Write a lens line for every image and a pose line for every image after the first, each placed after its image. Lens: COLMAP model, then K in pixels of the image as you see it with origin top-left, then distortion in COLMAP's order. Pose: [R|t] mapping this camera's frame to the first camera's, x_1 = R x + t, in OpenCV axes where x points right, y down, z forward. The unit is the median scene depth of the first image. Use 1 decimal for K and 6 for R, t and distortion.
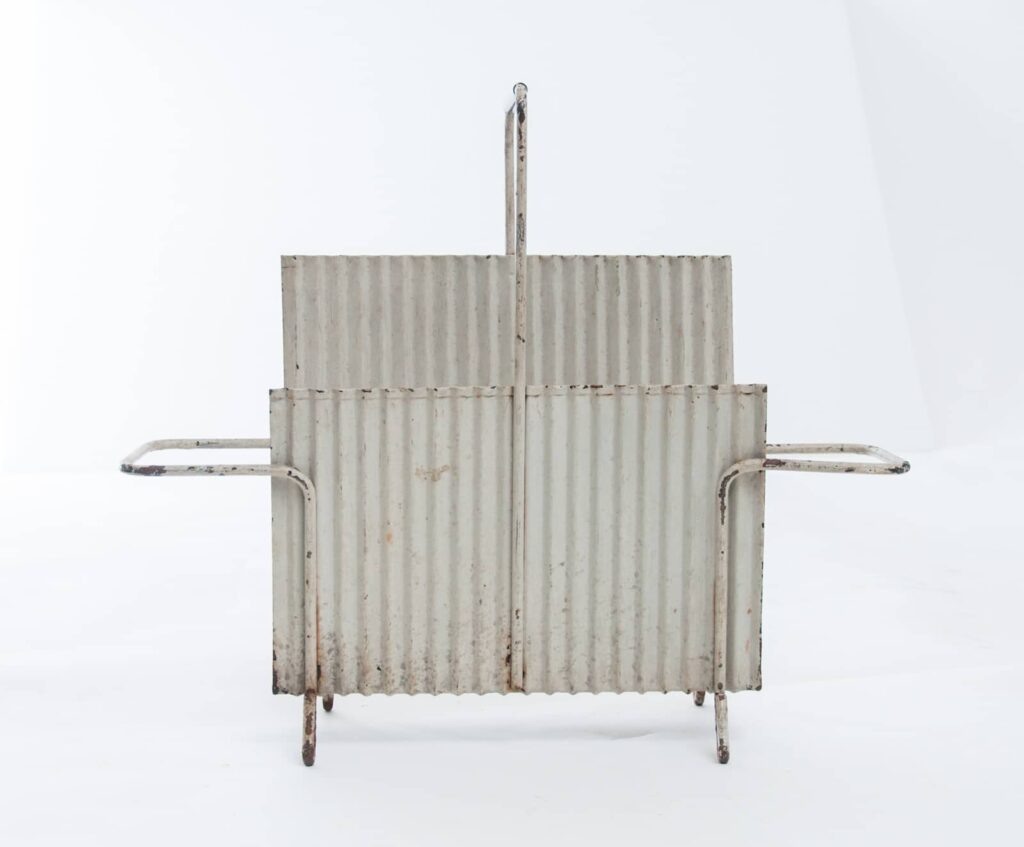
lens RADIAL K [[1999.6, 0, 651.0], [0, 1999.6, 423.0], [0, 0, 1]] dist [-0.023073, -0.053762]
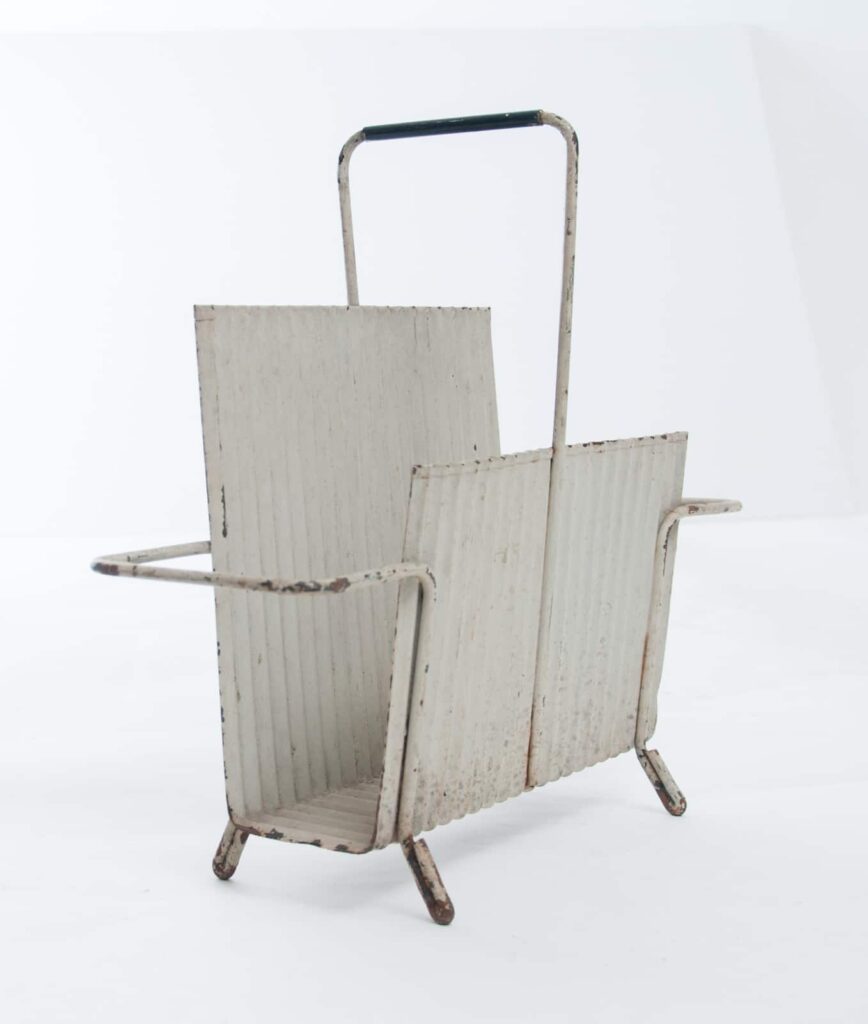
lens RADIAL K [[1867.5, 0, 370.9], [0, 1867.5, 498.6], [0, 0, 1]] dist [-0.043125, 0.022312]
pose [[0.617250, -0.078787, 0.782812, -0.764250], [0.080348, 0.996084, 0.036898, -0.032504], [-0.782653, 0.040122, 0.621163, 0.535122]]
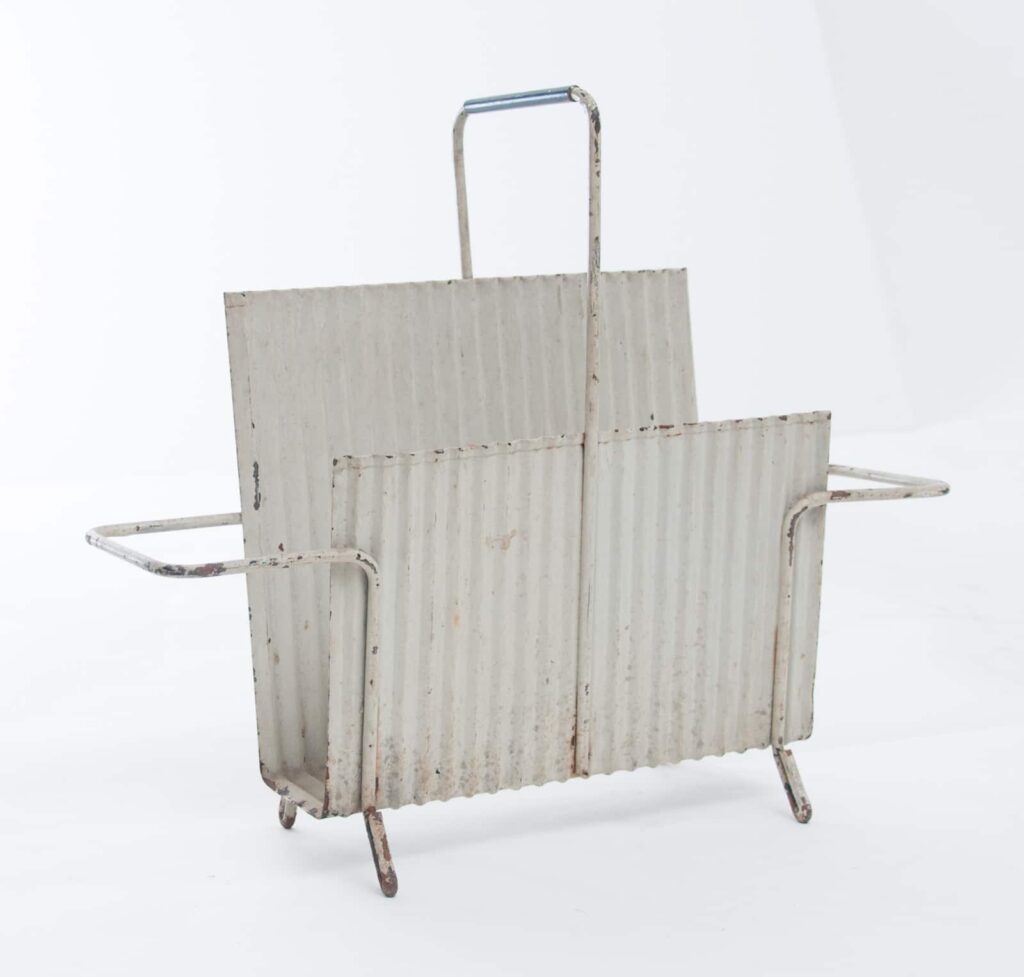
lens RADIAL K [[2194.1, 0, 512.0], [0, 2194.1, 488.5], [0, 0, 1]] dist [-0.009361, -0.030221]
pose [[0.915192, -0.084249, 0.394113, -0.471056], [0.066016, 0.996036, 0.059622, -0.052783], [-0.397574, -0.028548, 0.917126, 0.126966]]
